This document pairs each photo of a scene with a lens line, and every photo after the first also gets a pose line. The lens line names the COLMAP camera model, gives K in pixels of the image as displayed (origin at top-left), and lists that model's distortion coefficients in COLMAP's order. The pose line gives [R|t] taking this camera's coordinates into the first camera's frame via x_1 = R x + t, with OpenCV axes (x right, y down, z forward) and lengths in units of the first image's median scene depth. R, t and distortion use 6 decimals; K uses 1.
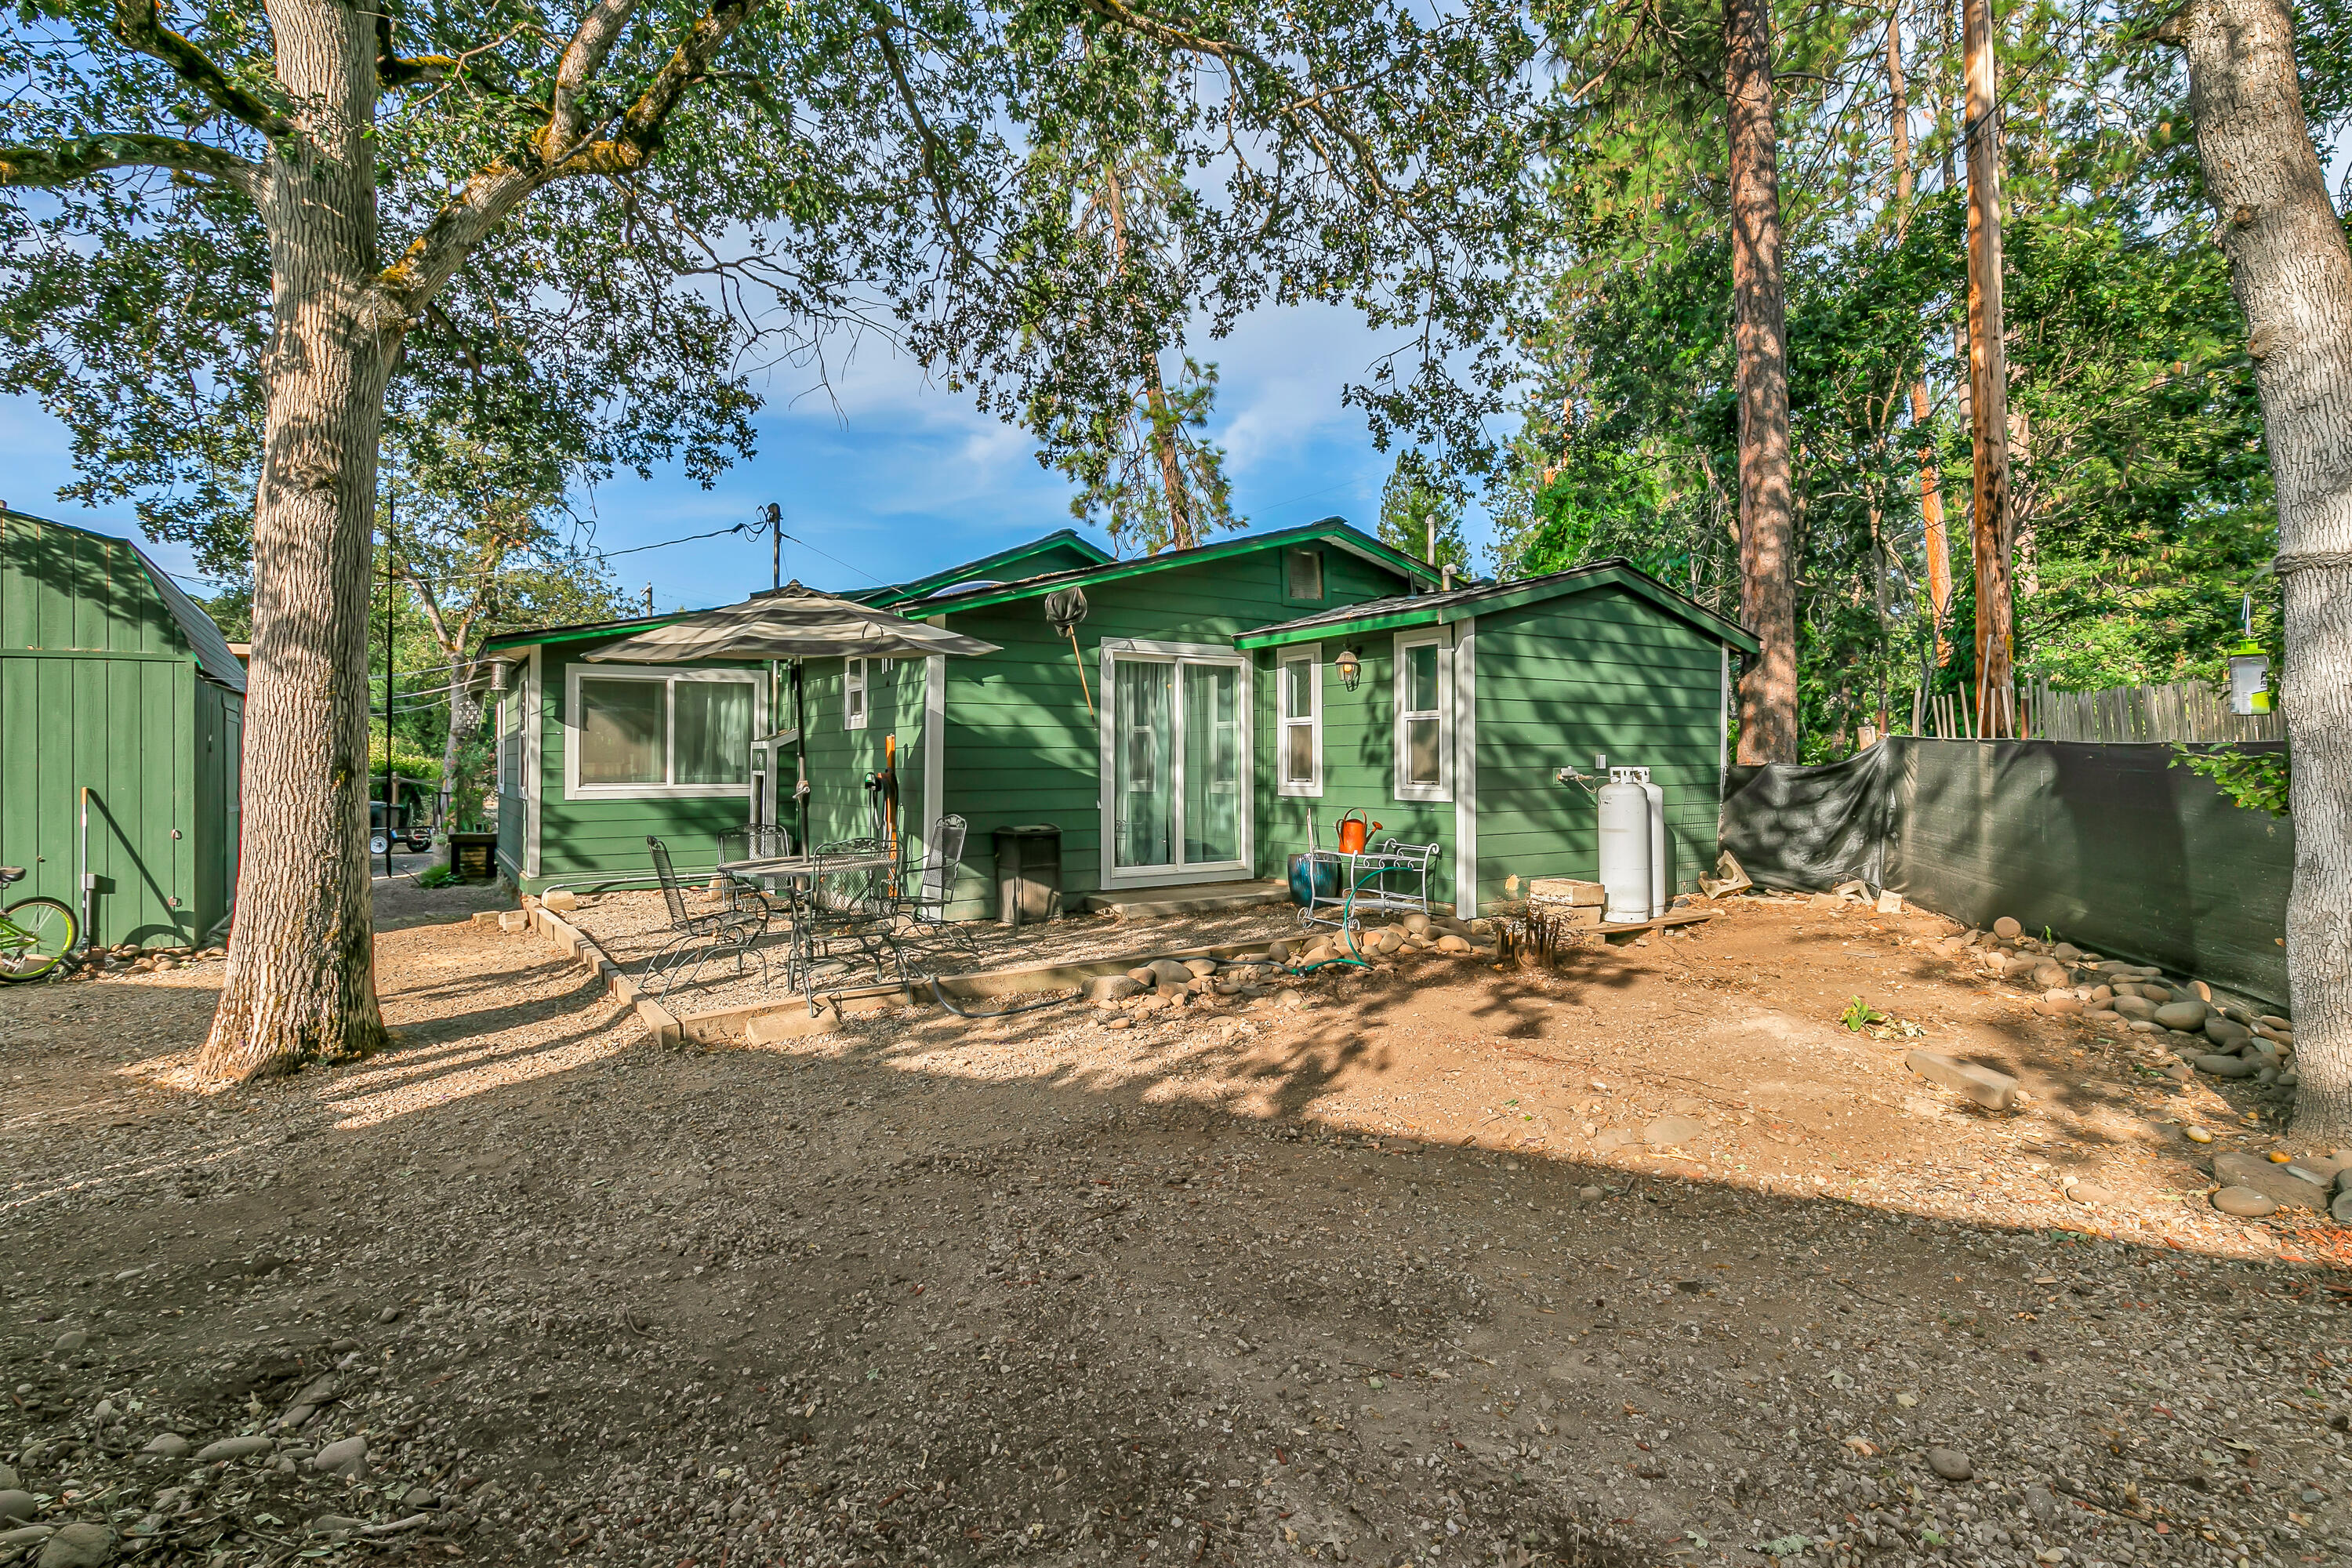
lens RADIAL K [[1133.8, 0, 1172.2], [0, 1133.8, 714.8], [0, 0, 1]] dist [0.001940, 0.000387]
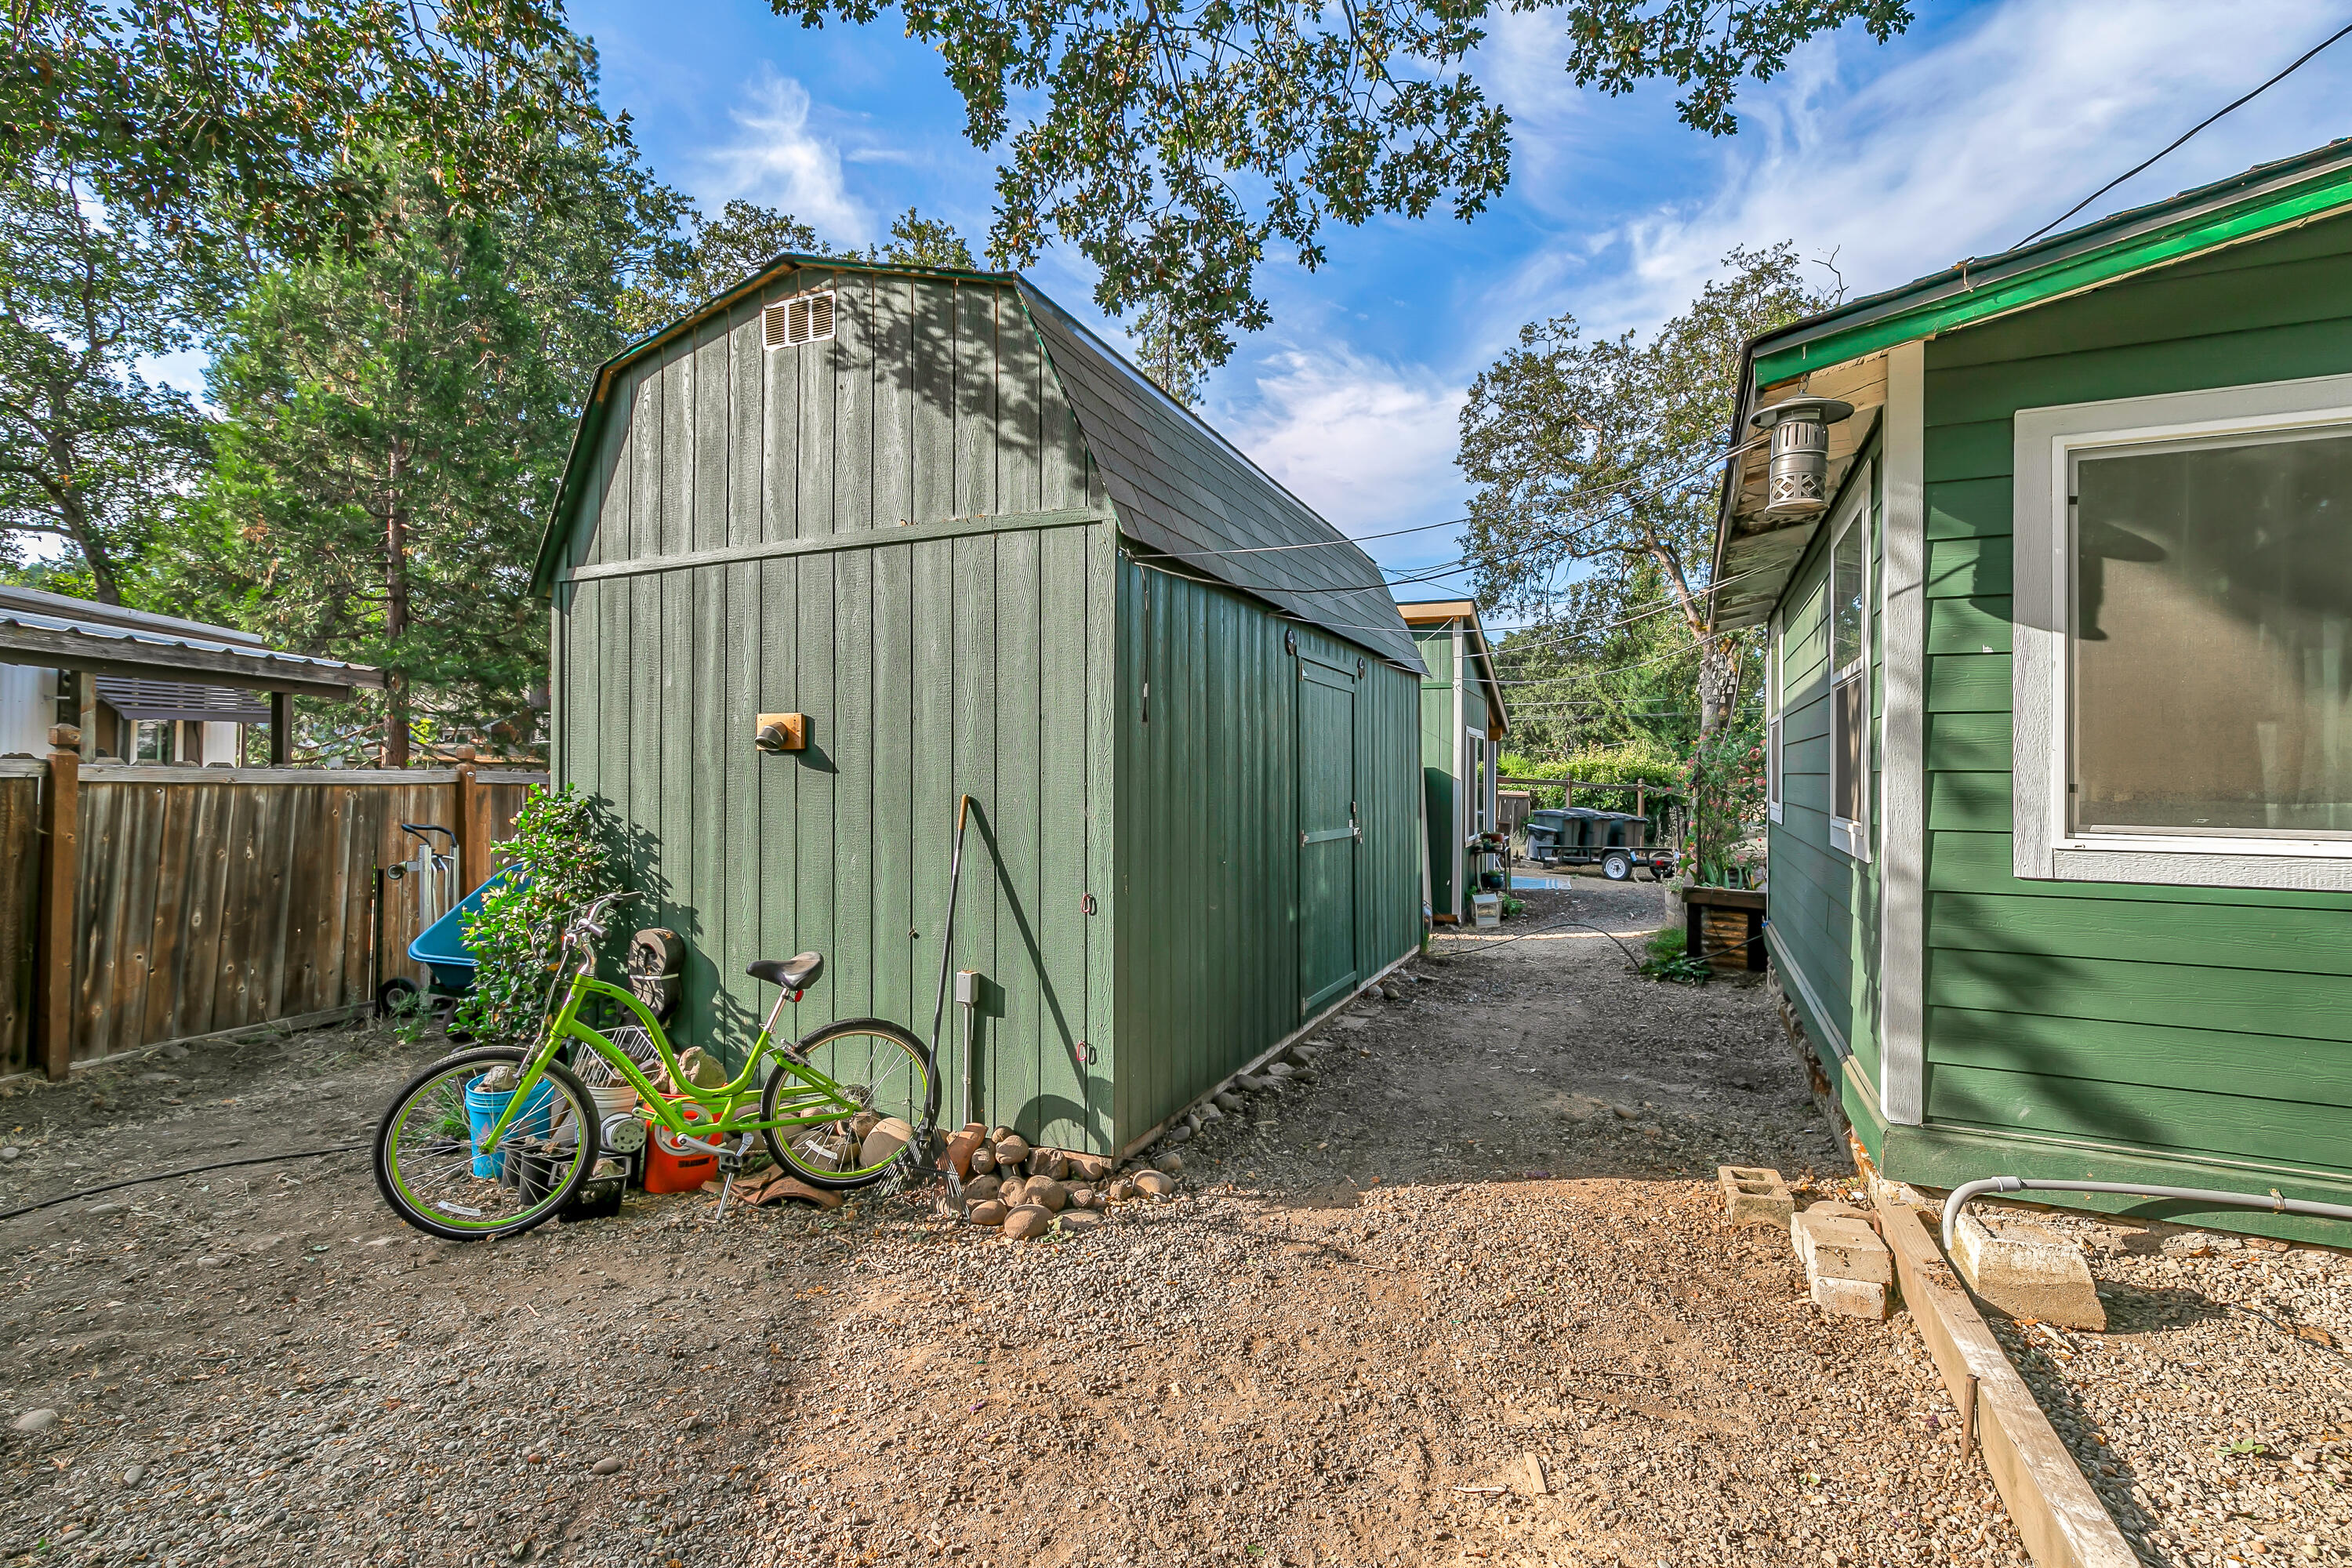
lens RADIAL K [[1053.5, 0, 1185.2], [0, 1053.5, 787.8], [0, 0, 1]] dist [0.004730, -0.000062]
pose [[0.515602, 0.022113, -0.856543, -0.422225], [0.023870, 0.998908, 0.040157, 0.036367], [0.856495, -0.041151, 0.514512, 0.693884]]
